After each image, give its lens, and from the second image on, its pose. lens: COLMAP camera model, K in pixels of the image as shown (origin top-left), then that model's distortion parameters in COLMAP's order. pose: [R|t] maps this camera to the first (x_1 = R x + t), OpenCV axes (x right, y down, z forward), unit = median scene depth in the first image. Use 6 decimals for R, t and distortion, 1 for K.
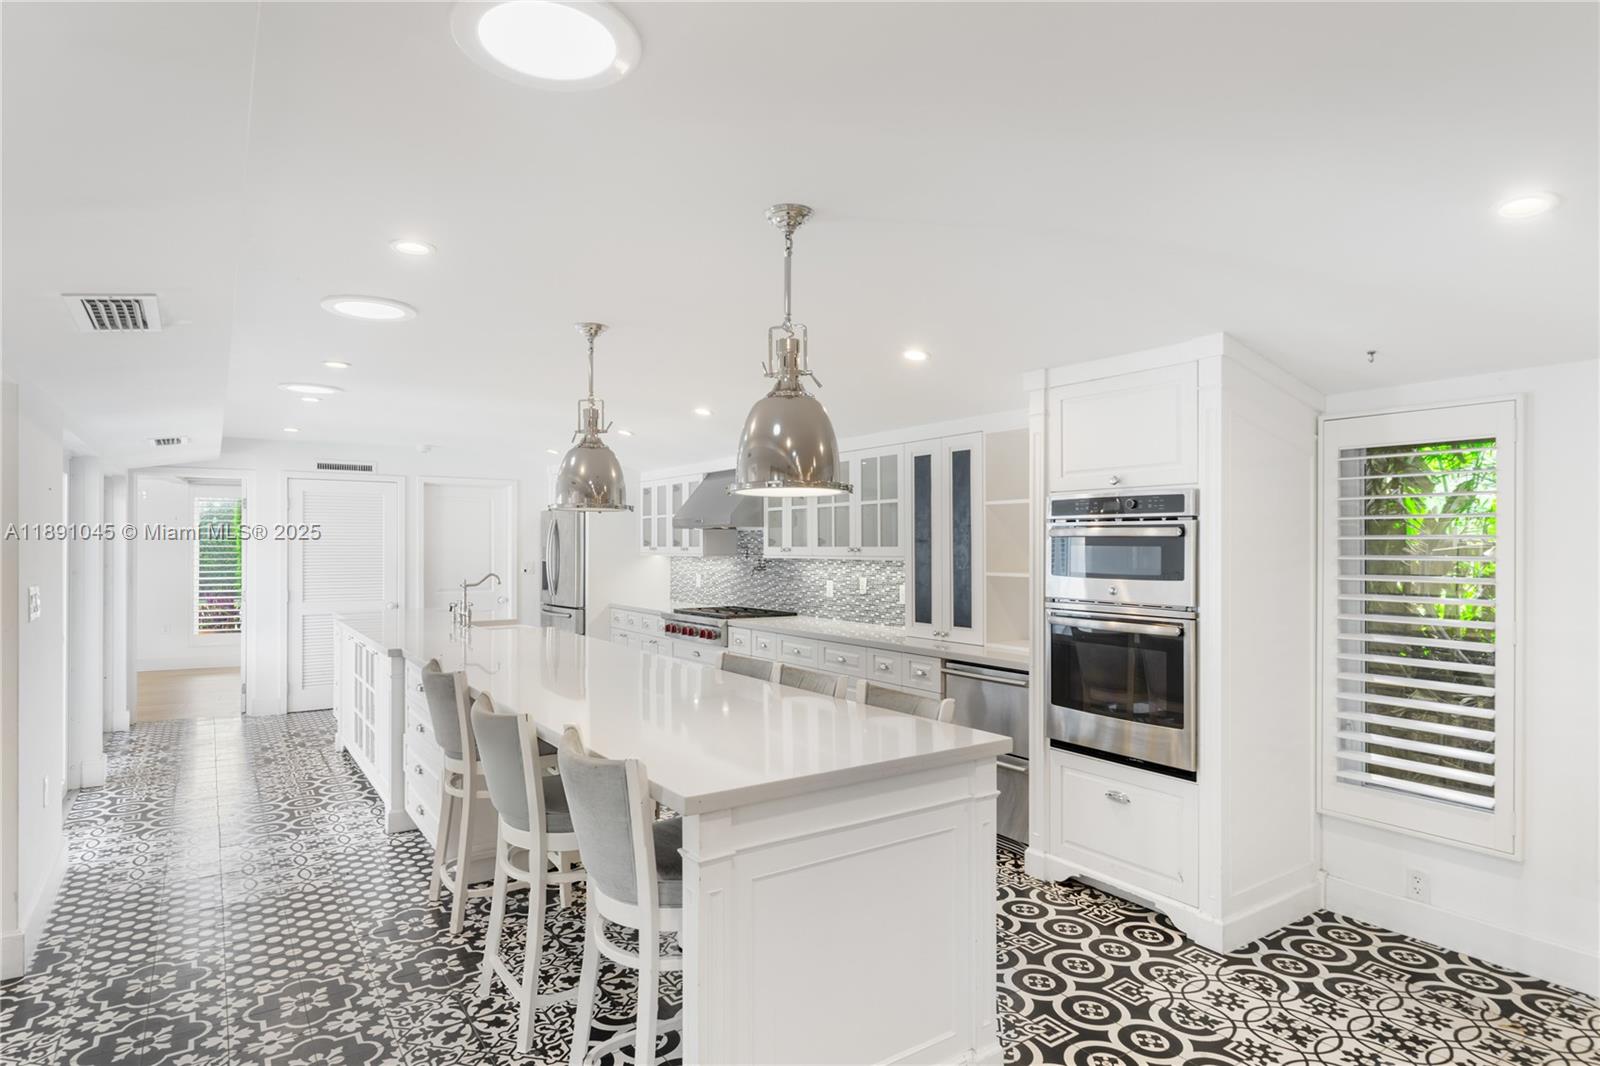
lens RADIAL K [[878.2, 0, 798.1], [0, 878.2, 540.9], [0, 0, 1]] dist [0.002138, 0.001432]
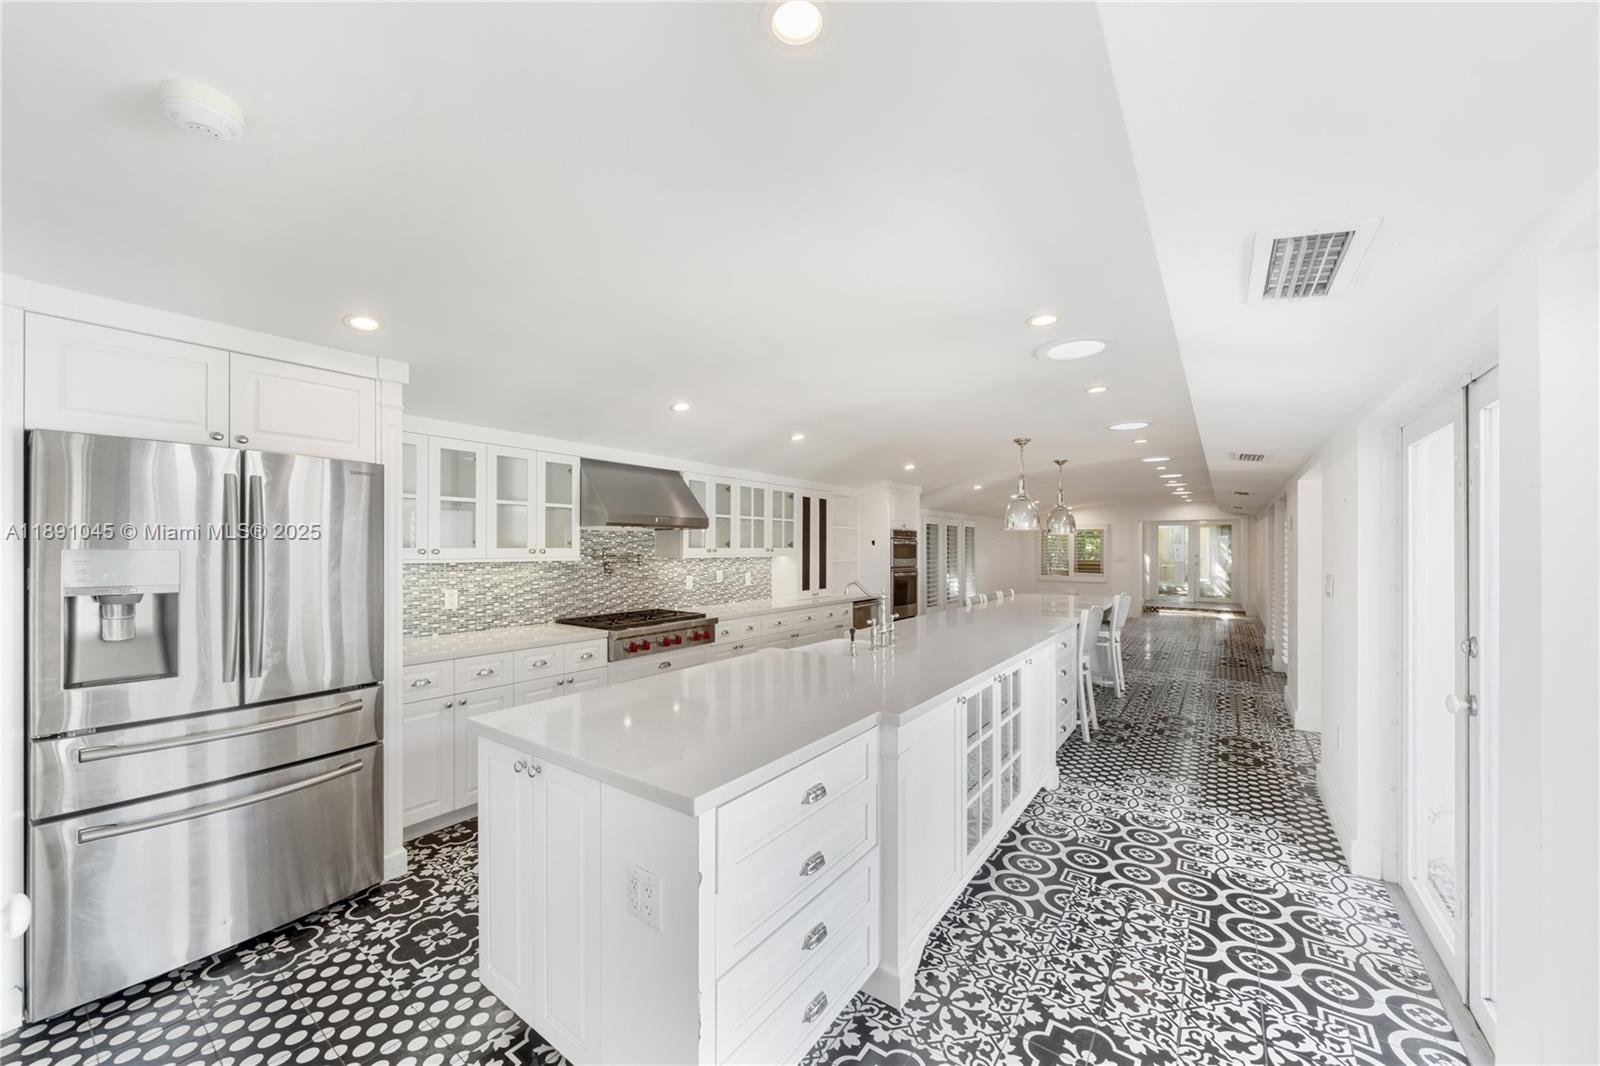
lens RADIAL K [[577.2, 0, 795.0], [0, 577.2, 542.8], [0, 0, 1]] dist [-0.001200, -0.000023]
pose [[-0.333105, 0.006394, 0.942868, -0.866173], [-0.007584, 0.999926, -0.009460, 0.006678], [-0.942859, -0.010302, -0.333032, 1.271029]]
